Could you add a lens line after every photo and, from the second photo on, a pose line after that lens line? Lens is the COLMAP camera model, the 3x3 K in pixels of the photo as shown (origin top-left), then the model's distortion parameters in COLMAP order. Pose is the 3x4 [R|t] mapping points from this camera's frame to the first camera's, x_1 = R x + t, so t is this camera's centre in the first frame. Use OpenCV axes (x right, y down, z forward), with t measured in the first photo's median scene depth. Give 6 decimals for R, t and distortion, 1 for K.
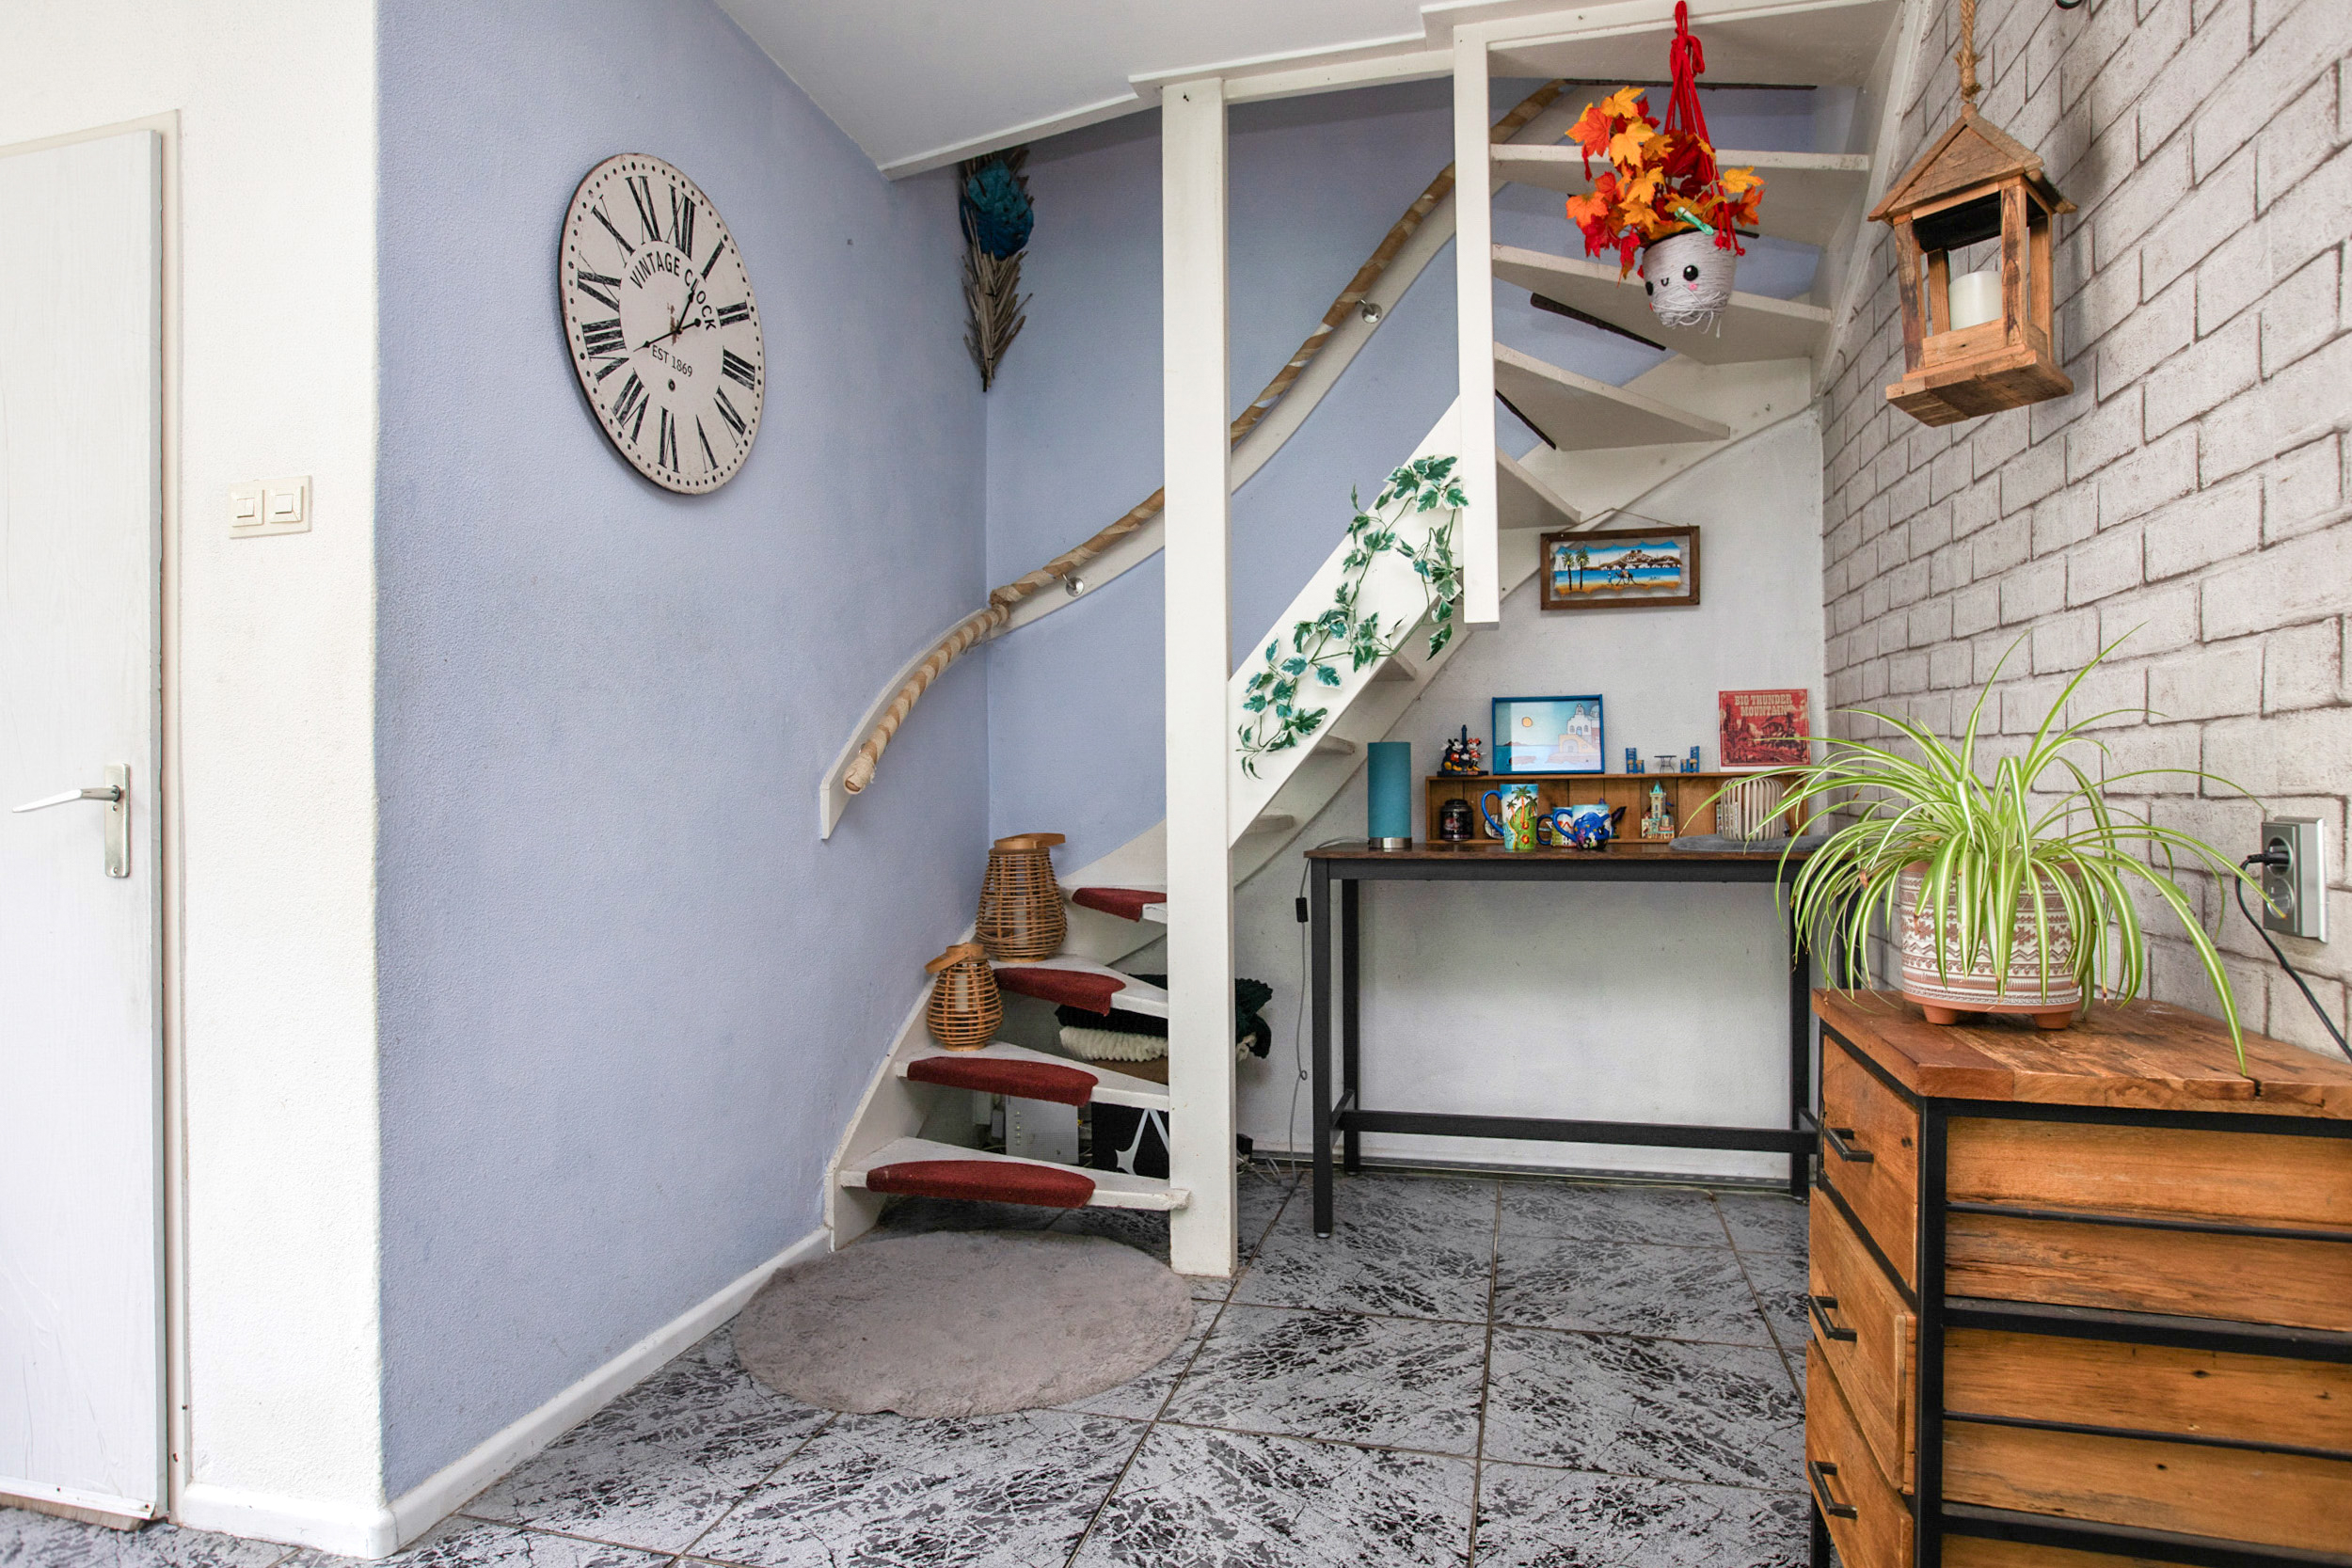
lens RADIAL K [[1305.4, 0, 1176.0], [0, 1305.4, 784.0], [0, 0, 1]] dist [0.000807, 0.000298]
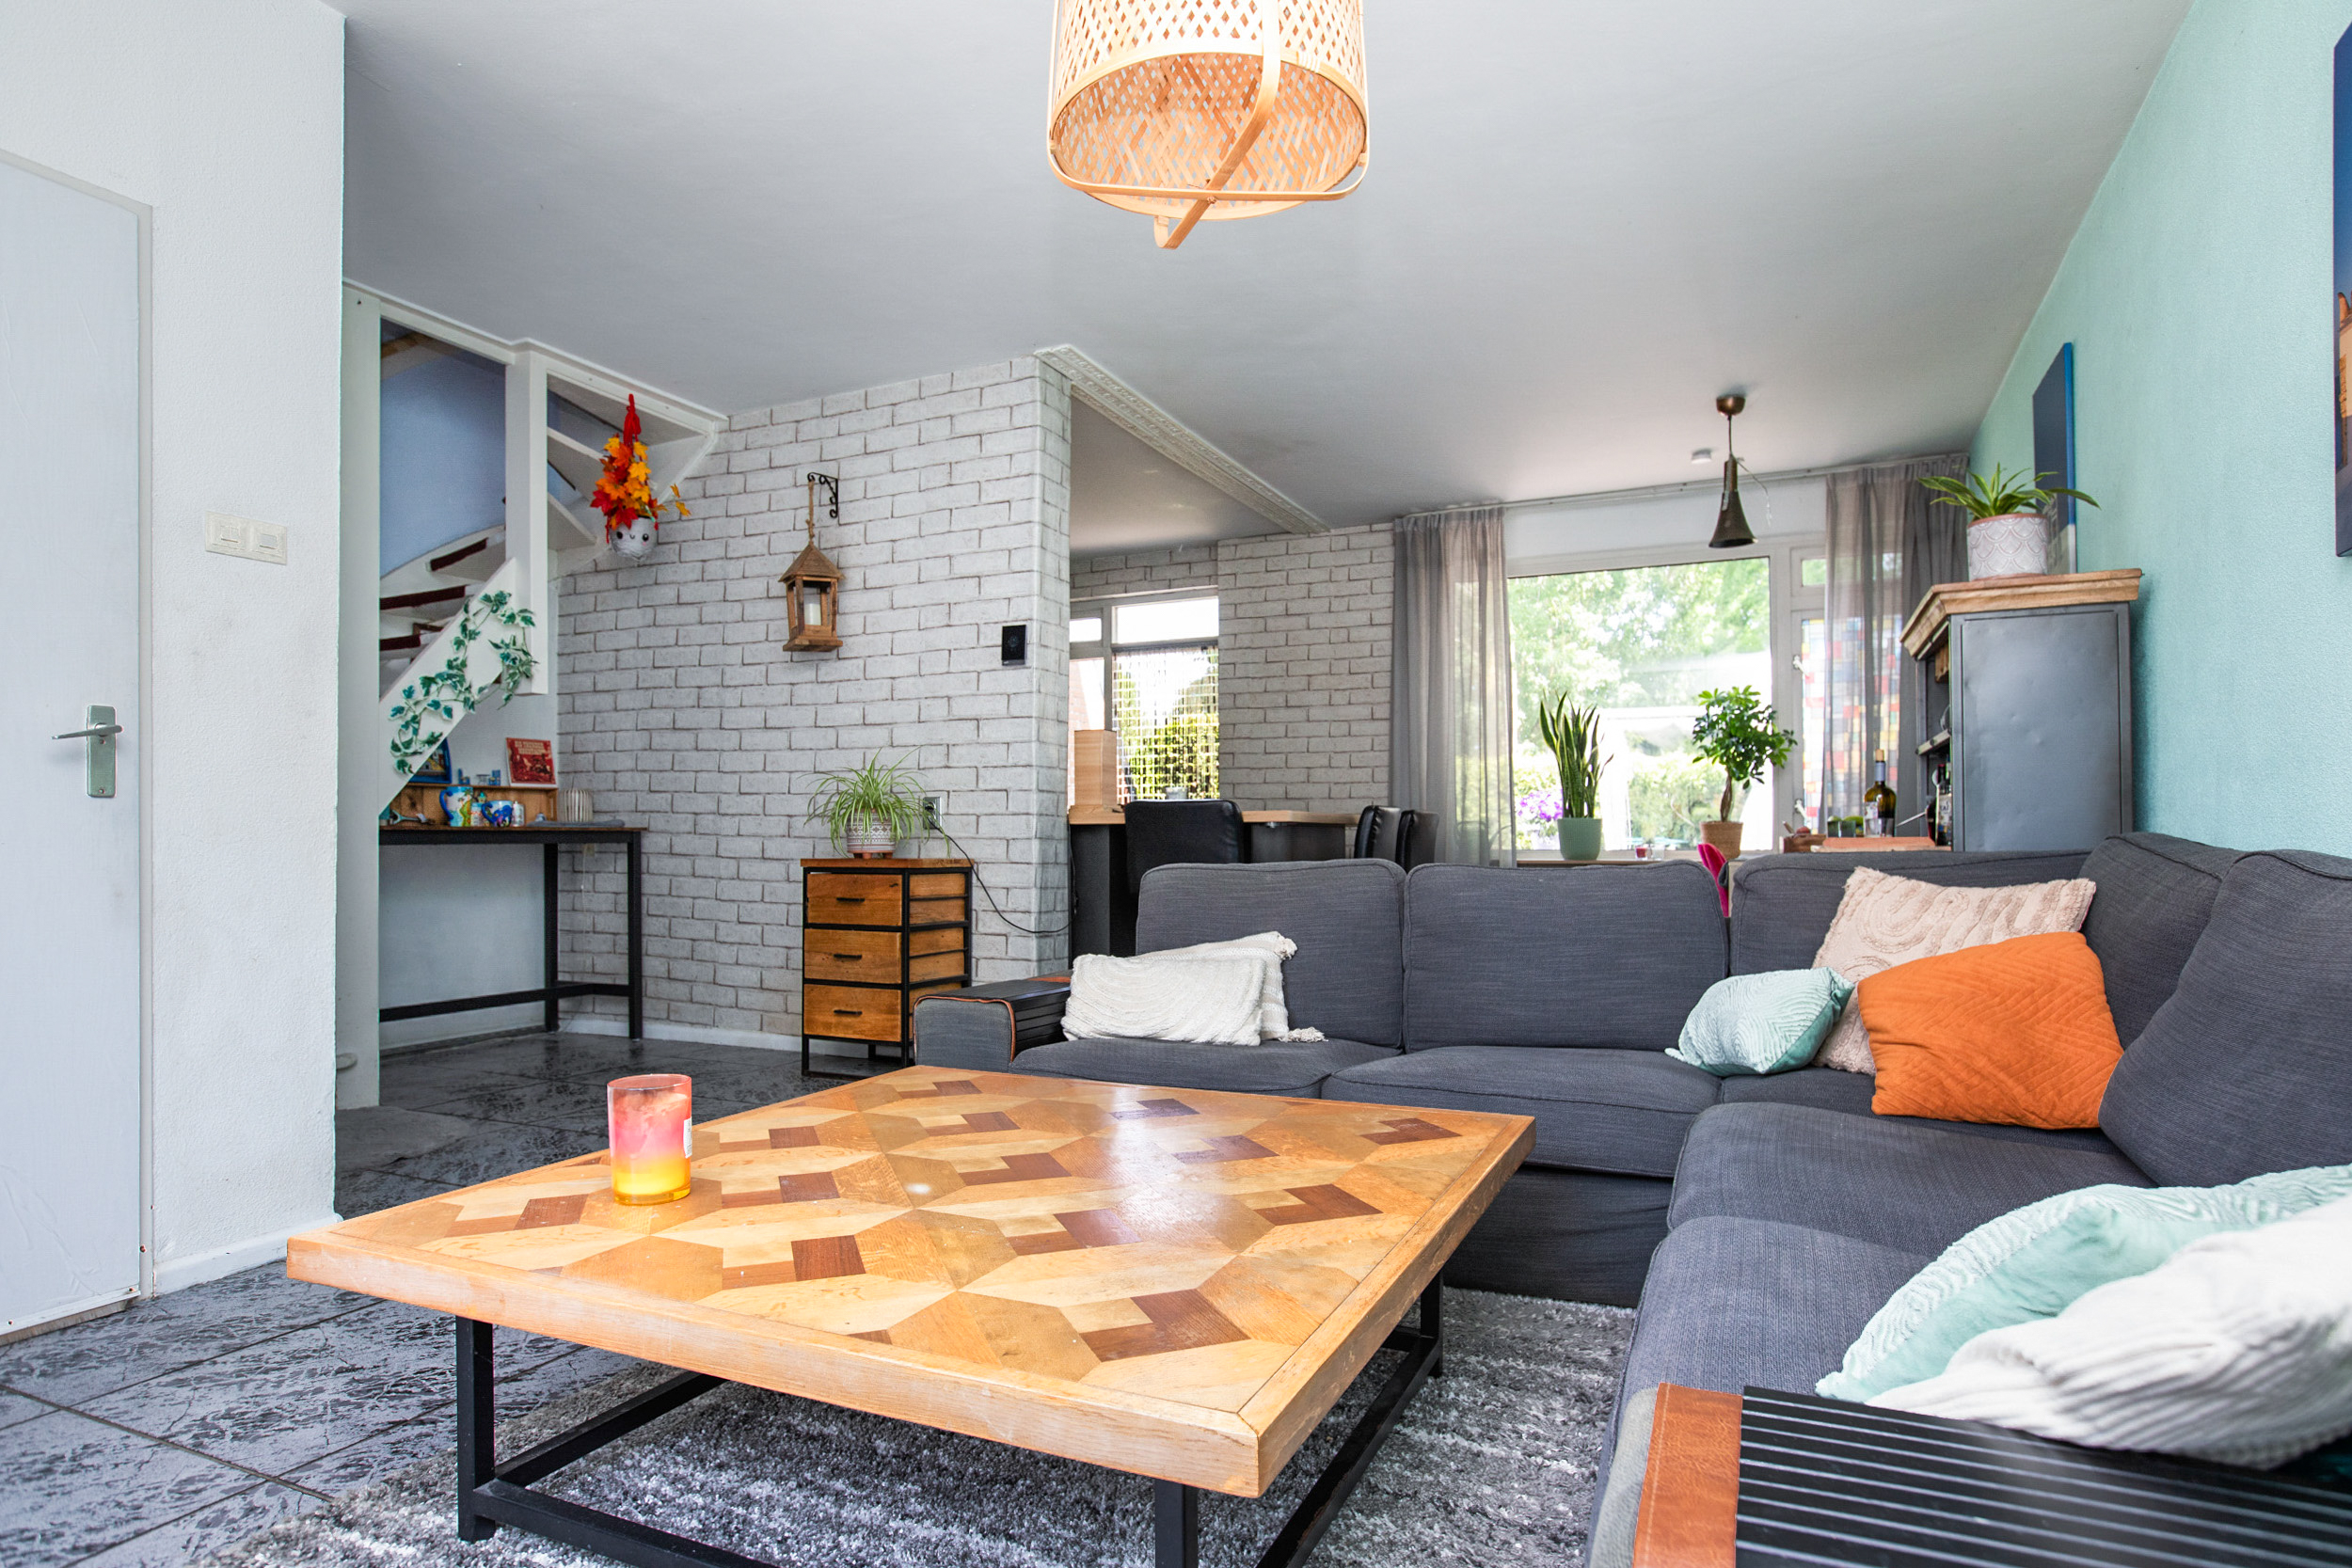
lens RADIAL K [[1320.6, 0, 1176.0], [0, 1320.6, 784.0], [0, 0, 1]] dist [-0.047896, 0.031602]
pose [[0.162199, 0.047375, 0.985620, -1.308158], [-0.001621, 0.998858, -0.047744, 0.080233], [-0.986757, 0.006146, 0.162090, -0.144544]]
